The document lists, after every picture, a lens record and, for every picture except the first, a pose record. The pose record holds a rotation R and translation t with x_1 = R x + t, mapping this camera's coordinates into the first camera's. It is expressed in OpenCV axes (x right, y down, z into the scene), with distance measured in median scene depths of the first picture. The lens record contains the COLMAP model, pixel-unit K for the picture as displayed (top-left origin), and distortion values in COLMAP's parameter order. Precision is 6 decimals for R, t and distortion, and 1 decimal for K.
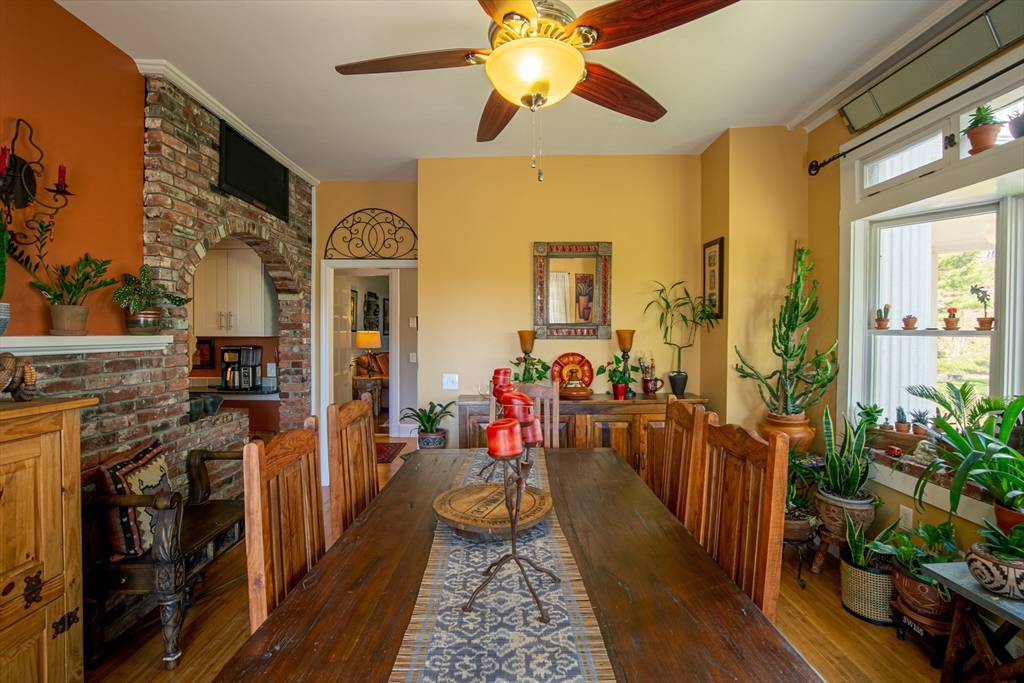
lens RADIAL K [[475.2, 0, 508.6], [0, 475.2, 337.3], [0, 0, 1]] dist [-0.031225, 0.004815]
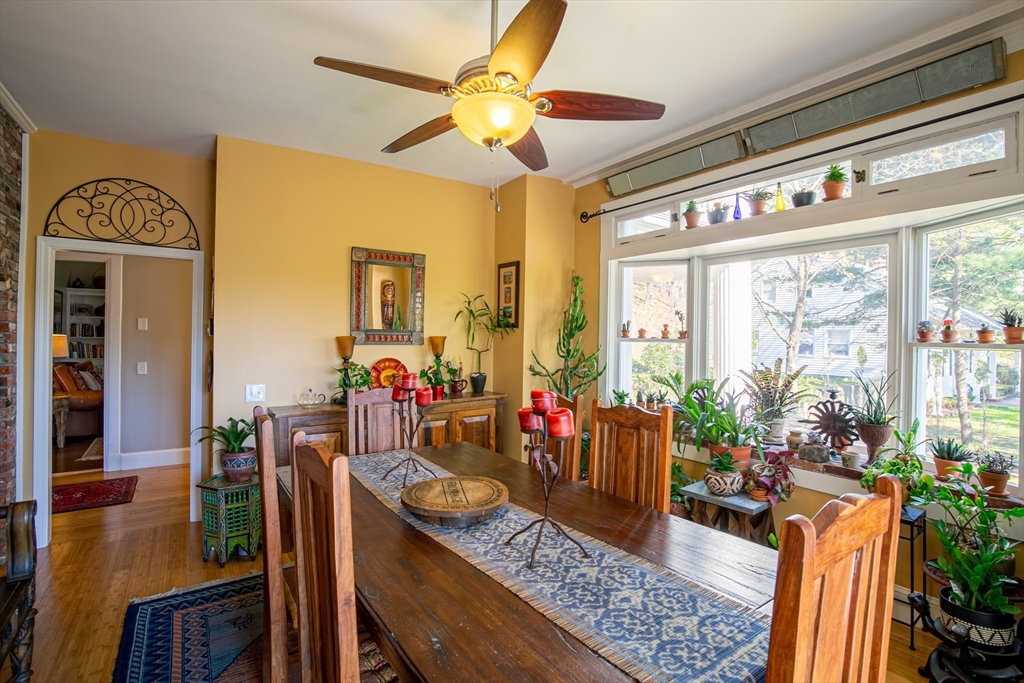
lens RADIAL K [[475.2, 0, 508.6], [0, 475.2, 337.3], [0, 0, 1]] dist [-0.031225, 0.004815]
pose [[0.821251, 0.006374, 0.570531, -0.302431], [-0.000459, 0.999945, -0.010510, -0.002306], [-0.570567, 0.008370, 0.821209, 0.008008]]
